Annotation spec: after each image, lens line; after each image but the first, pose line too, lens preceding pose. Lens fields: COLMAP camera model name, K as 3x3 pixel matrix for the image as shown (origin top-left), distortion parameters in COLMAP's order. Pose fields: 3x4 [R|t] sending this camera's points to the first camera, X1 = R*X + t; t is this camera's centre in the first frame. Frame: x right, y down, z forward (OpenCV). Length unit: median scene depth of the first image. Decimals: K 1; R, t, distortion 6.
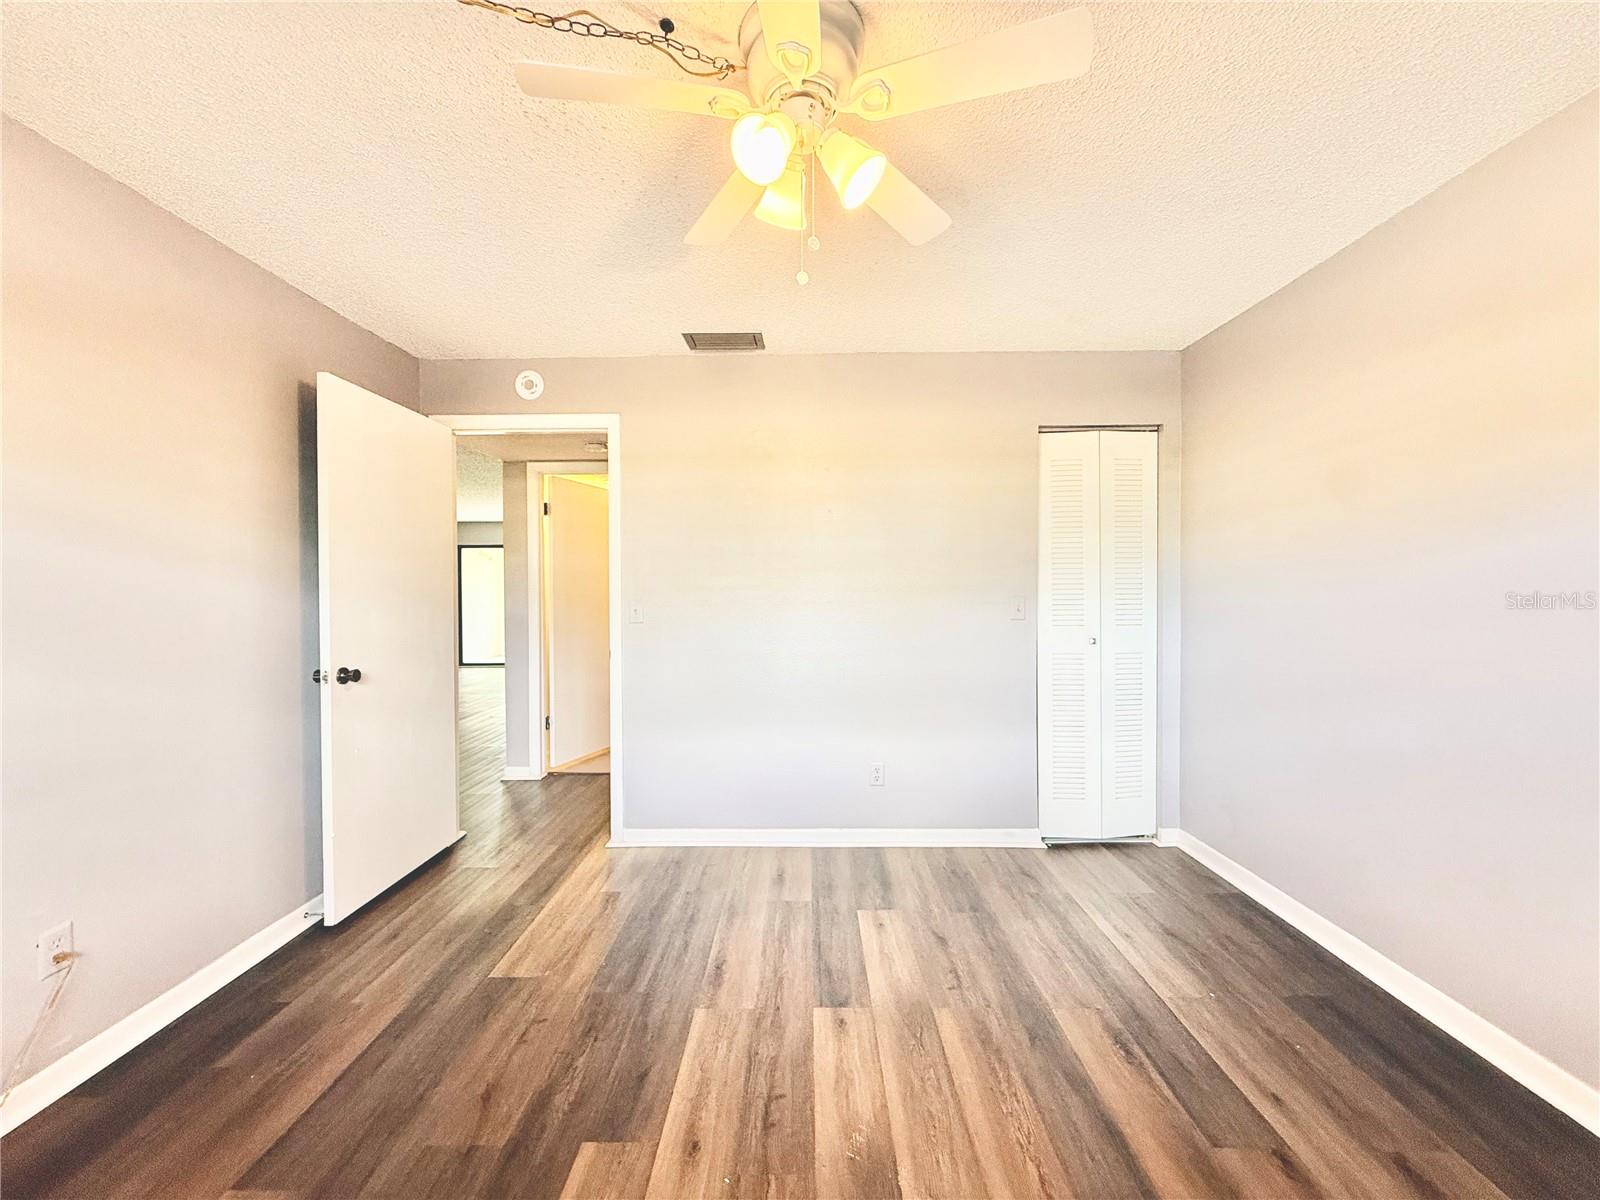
lens RADIAL K [[640.6, 0, 791.5], [0, 640.6, 599.0], [0, 0, 1]] dist [-0.002176, 0.000570]
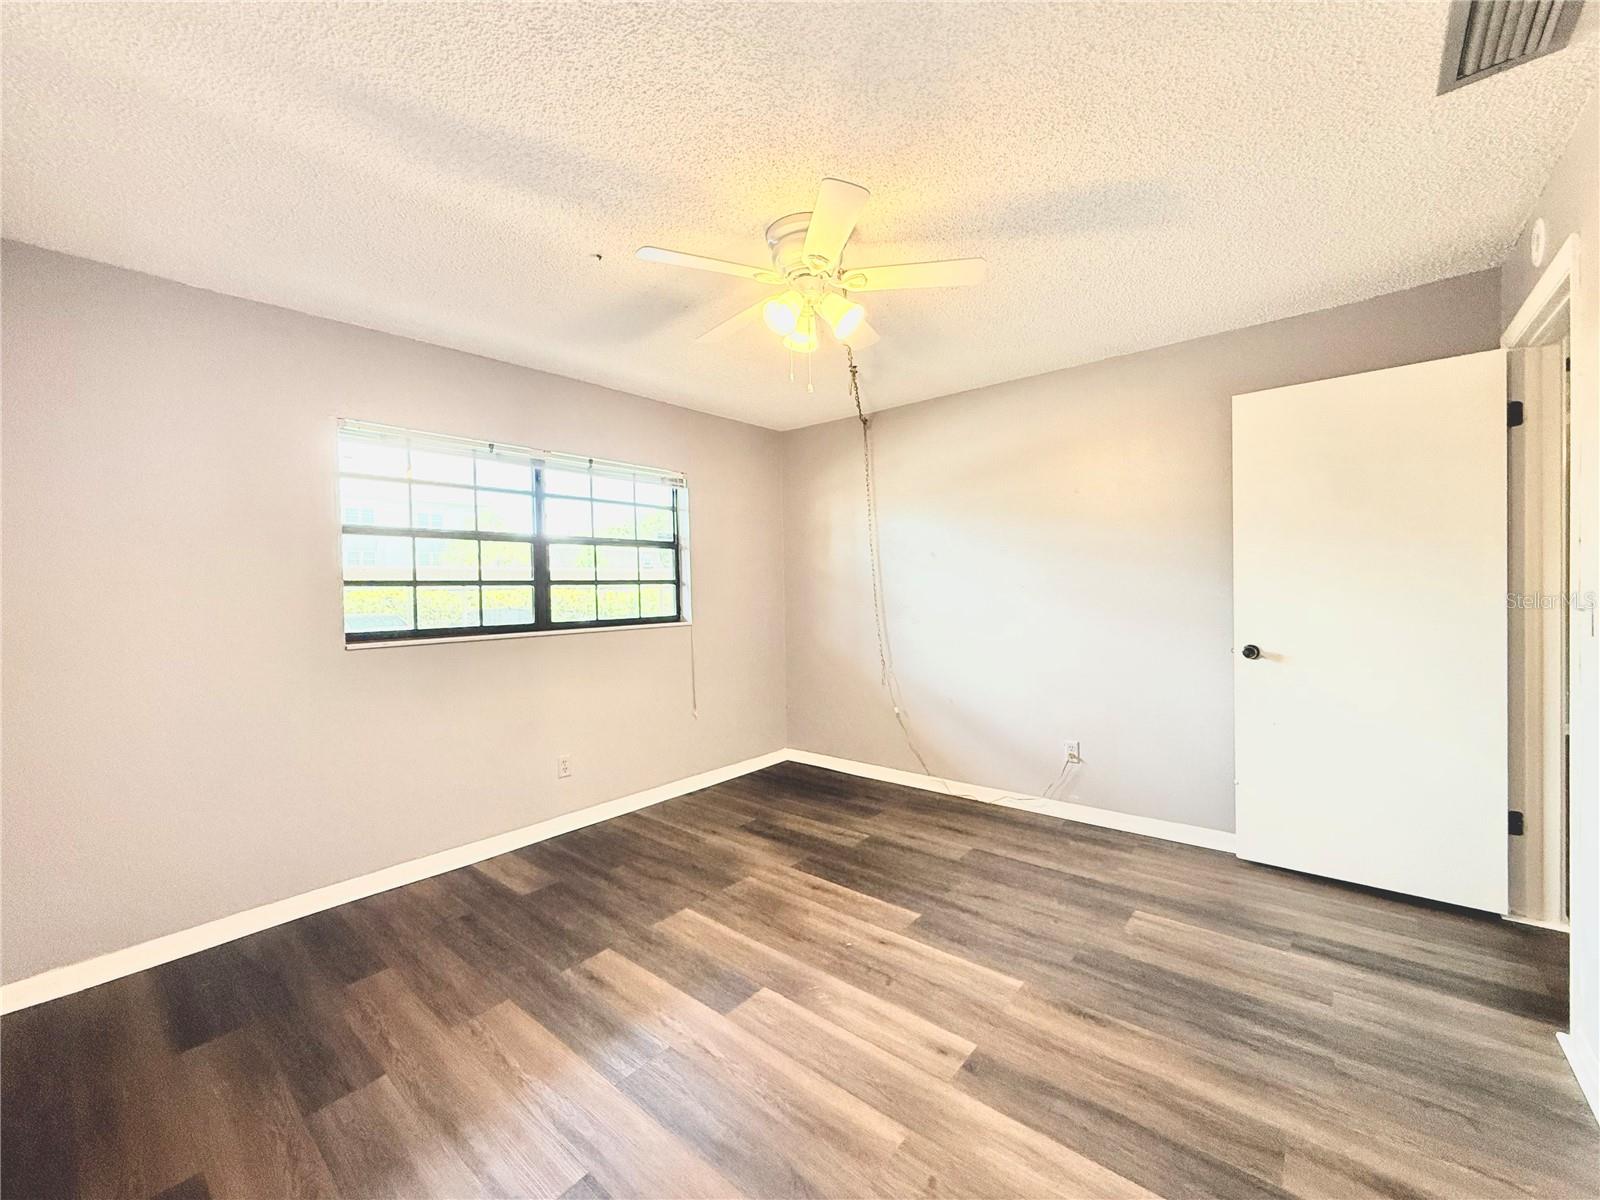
lens RADIAL K [[640.6, 0, 791.5], [0, 640.6, 595.8], [0, 0, 1]] dist [-0.002176, 0.000570]
pose [[-0.640043, 0.028937, -0.767794, 0.915583], [0.018438, 0.999581, 0.022302, -0.025109], [0.768118, 0.000117, -0.640308, 1.431997]]
